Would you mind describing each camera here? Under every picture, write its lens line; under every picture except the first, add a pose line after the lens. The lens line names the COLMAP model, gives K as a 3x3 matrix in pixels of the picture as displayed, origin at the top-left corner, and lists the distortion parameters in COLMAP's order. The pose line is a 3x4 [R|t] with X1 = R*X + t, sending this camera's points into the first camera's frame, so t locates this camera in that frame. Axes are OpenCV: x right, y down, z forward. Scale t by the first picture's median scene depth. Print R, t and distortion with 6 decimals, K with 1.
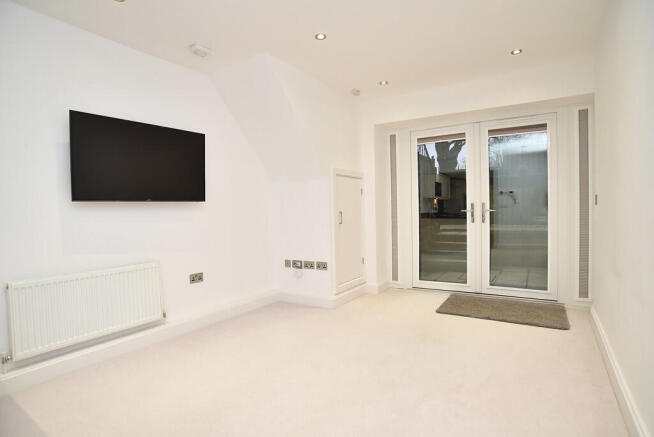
lens RADIAL K [[337.5, 0, 322.8], [0, 337.5, 217.4], [0, 0, 1]] dist [-0.031990, 0.000761]
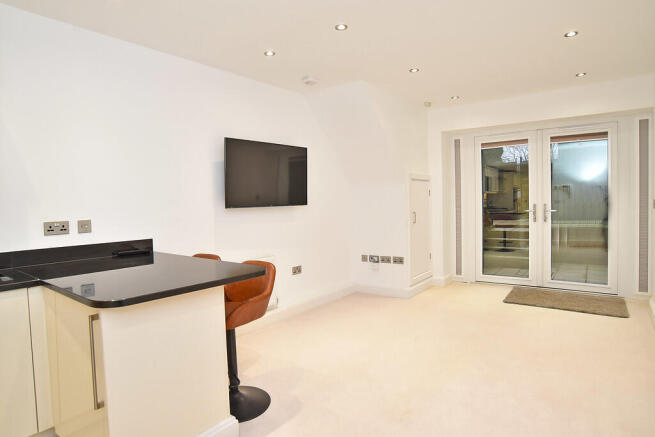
lens RADIAL K [[365.7, 0, 332.9], [0, 365.7, 213.0], [0, 0, 1]] dist [-0.003929, -0.000036]
pose [[0.998896, -0.000397, -0.046966, -0.158386], [0.000776, 0.999967, 0.008053, -0.023896], [0.046961, -0.008081, 0.998864, -0.223358]]
